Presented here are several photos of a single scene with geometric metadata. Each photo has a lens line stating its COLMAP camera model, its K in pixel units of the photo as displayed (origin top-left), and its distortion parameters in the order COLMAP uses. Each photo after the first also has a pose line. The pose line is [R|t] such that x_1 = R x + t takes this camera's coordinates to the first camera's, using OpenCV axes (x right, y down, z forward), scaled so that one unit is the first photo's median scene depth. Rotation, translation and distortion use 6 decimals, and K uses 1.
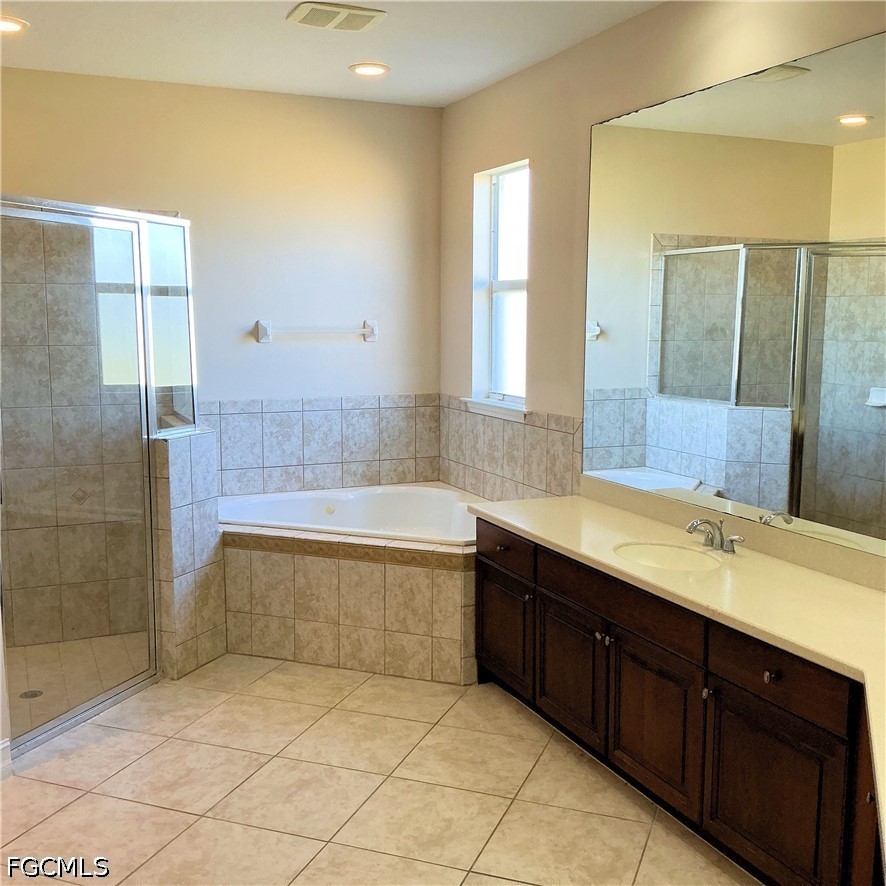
lens RADIAL K [[973.8, 0, 441.8], [0, 973.8, 444.9], [0, 0, 1]] dist [0.053398, 0.000000]
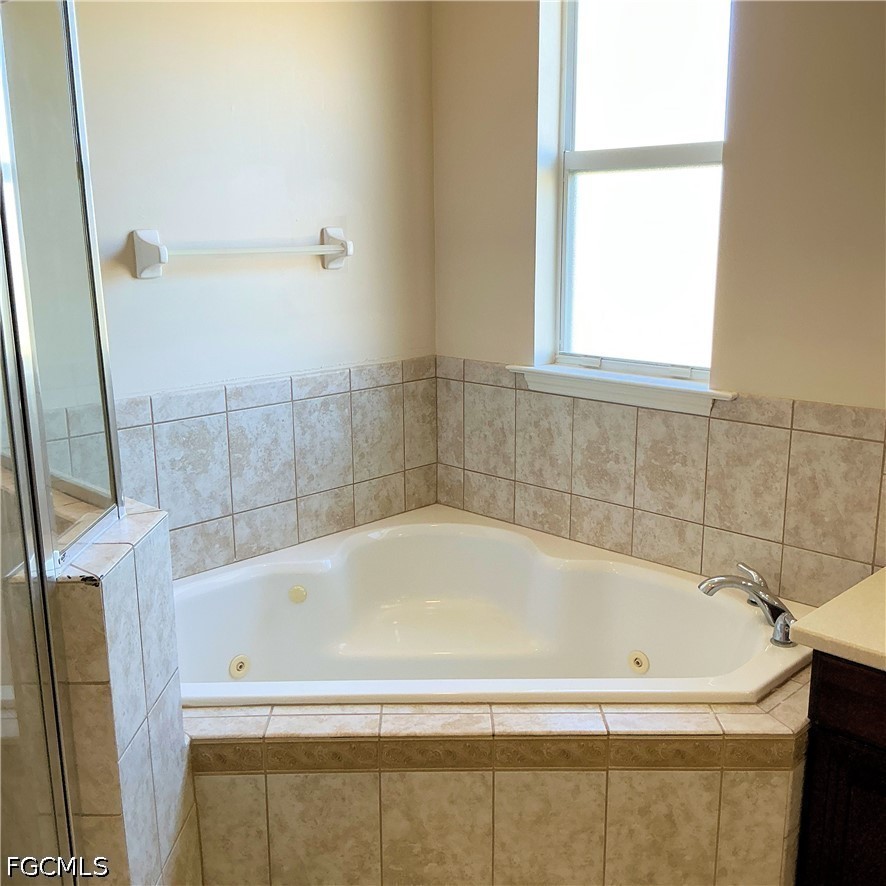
lens RADIAL K [[973.8, 0, 438.5], [0, 973.8, 440.9], [0, 0, 1]] dist [0.053398, 0.000000]
pose [[0.931983, -0.091705, 0.350712, -0.255403], [0.059908, 0.993133, 0.100487, -0.074369], [-0.357519, -0.072642, 0.931077, 0.563640]]
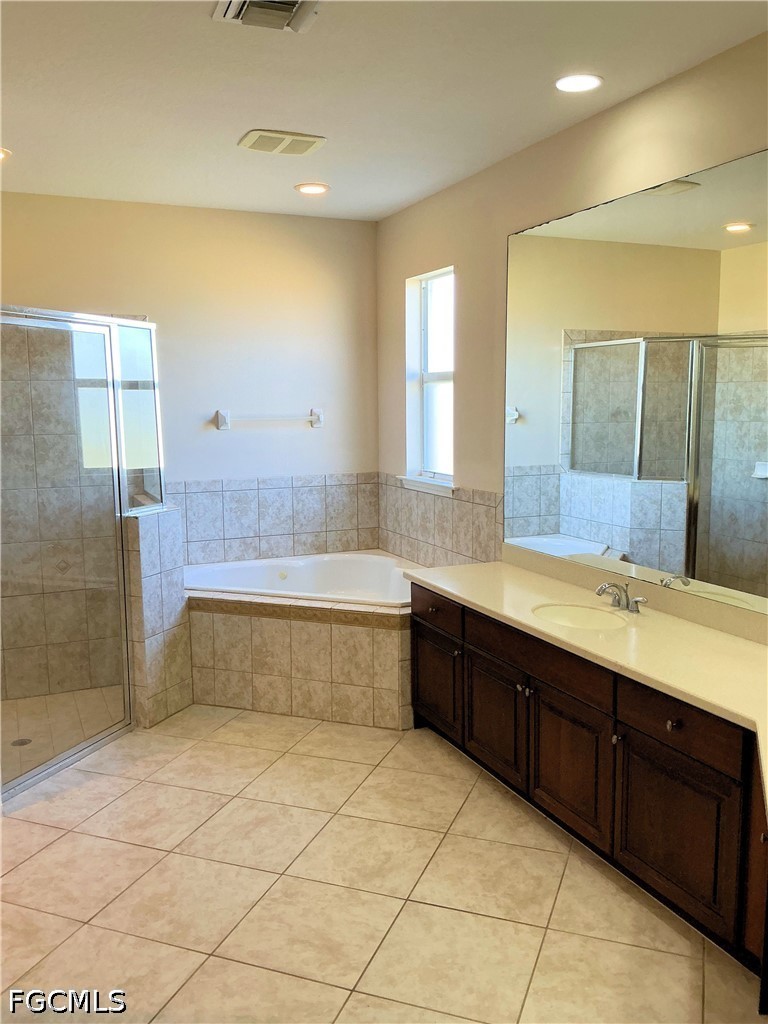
lens RADIAL K [[843.1, 0, 383.8], [0, 843.1, 514.1], [0, 0, 1]] dist [0.052751, -0.012764]
pose [[0.999921, -0.012593, 0.000071, 0.004263], [0.012593, 0.999920, 0.001054, -0.005595], [-0.000084, -0.001053, 0.999999, 0.015821]]
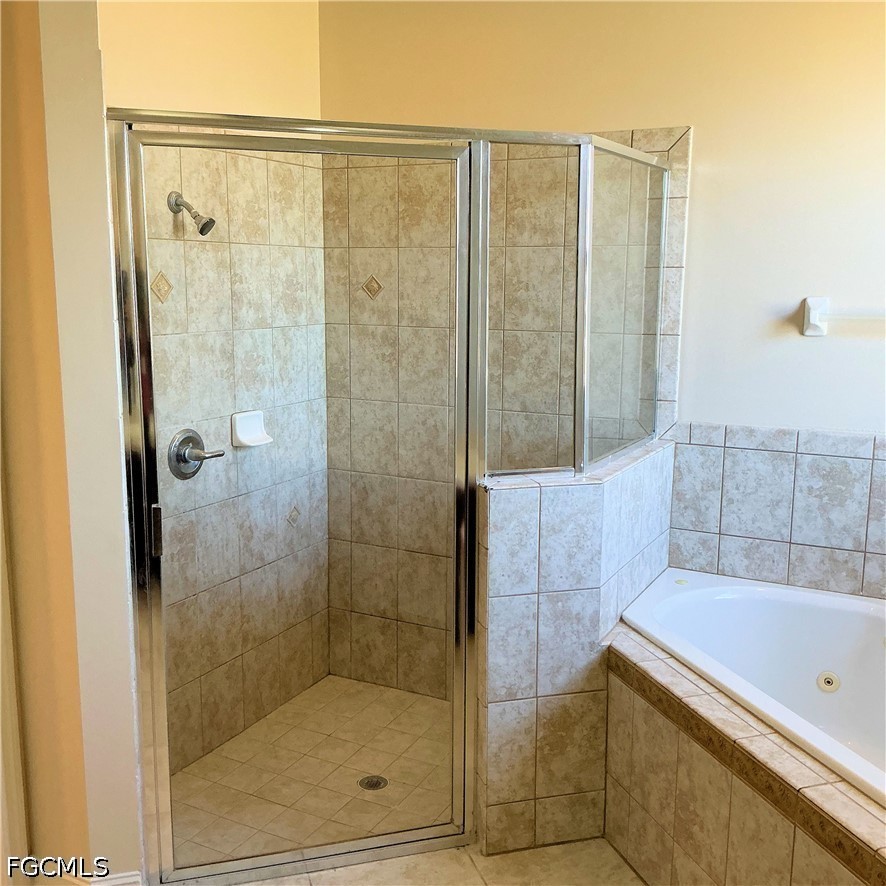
lens RADIAL K [[973.8, 0, 444.4], [0, 973.8, 440.6], [0, 0, 1]] dist [0.053398, 0.000000]
pose [[0.623691, 0.129940, -0.770795, 0.164008], [-0.106496, 0.991017, 0.080894, -0.075510], [0.774382, 0.031634, 0.631927, 0.517188]]
